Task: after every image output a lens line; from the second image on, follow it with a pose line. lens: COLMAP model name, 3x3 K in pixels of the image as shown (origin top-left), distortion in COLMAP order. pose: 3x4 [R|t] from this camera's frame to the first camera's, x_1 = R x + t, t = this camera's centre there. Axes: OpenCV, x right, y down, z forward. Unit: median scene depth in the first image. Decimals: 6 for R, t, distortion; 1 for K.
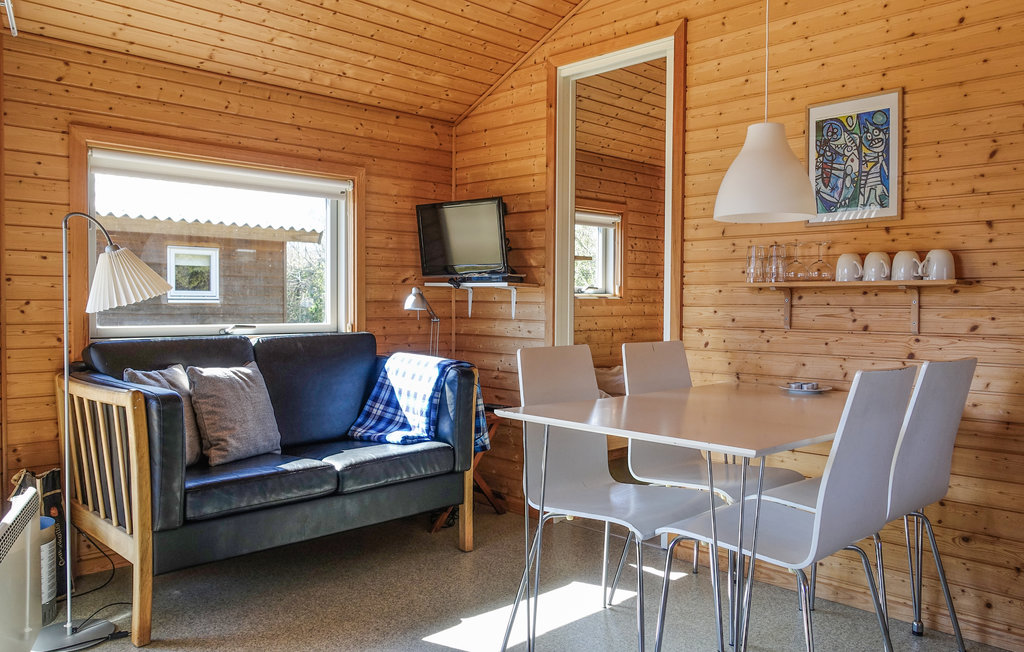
lens RADIAL K [[793.1, 0, 498.5], [0, 793.1, 318.6], [0, 0, 1]] dist [0.000760, -0.001008]
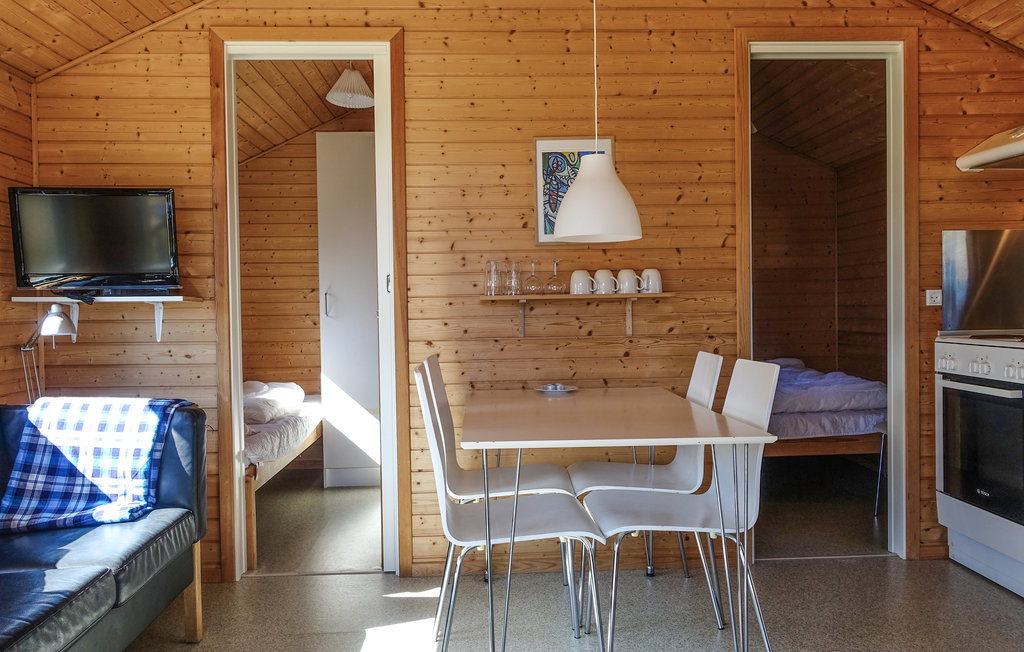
lens RADIAL K [[819.7, 0, 513.8], [0, 819.7, 312.5], [0, 0, 1]] dist [-0.003506, 0.004432]
pose [[0.657661, -0.023252, 0.752955, -0.450462], [0.036505, 0.999333, -0.001025, -0.018664], [-0.752429, 0.028160, 0.658071, 0.235616]]
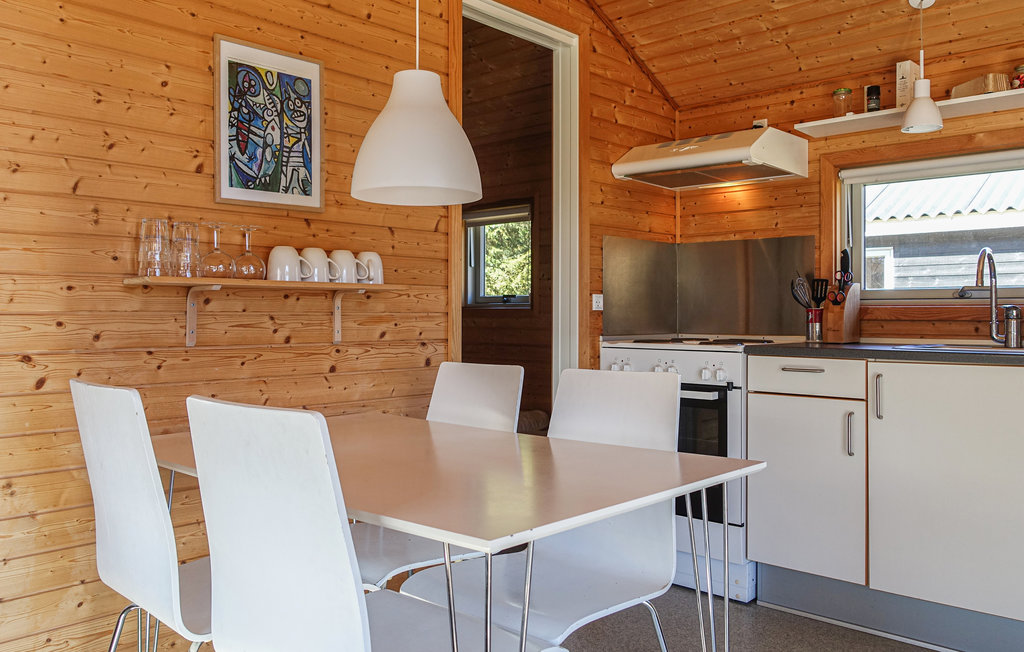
lens RADIAL K [[819.7, 0, 513.8], [0, 819.7, 312.5], [0, 0, 1]] dist [-0.003506, 0.004432]
pose [[-0.073758, -0.002320, 0.997273, -0.328357], [0.020223, 0.999788, 0.003822, -0.012304], [-0.997071, 0.020449, -0.073695, 0.702040]]
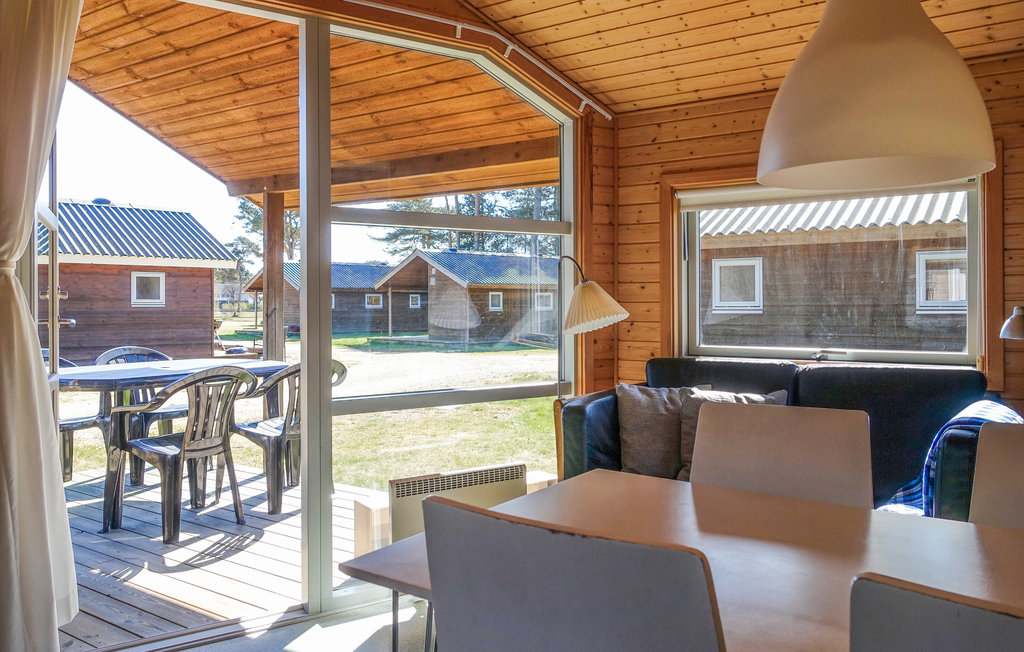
lens RADIAL K [[766.6, 0, 512.2], [0, 766.6, 298.4], [0, 0, 1]] dist [-0.000831, -0.000972]
pose [[0.208248, -0.016881, -0.977930, 0.512555], [-0.016650, 0.999645, -0.020801, -0.029315], [0.977934, 0.020614, 0.207893, 0.513890]]
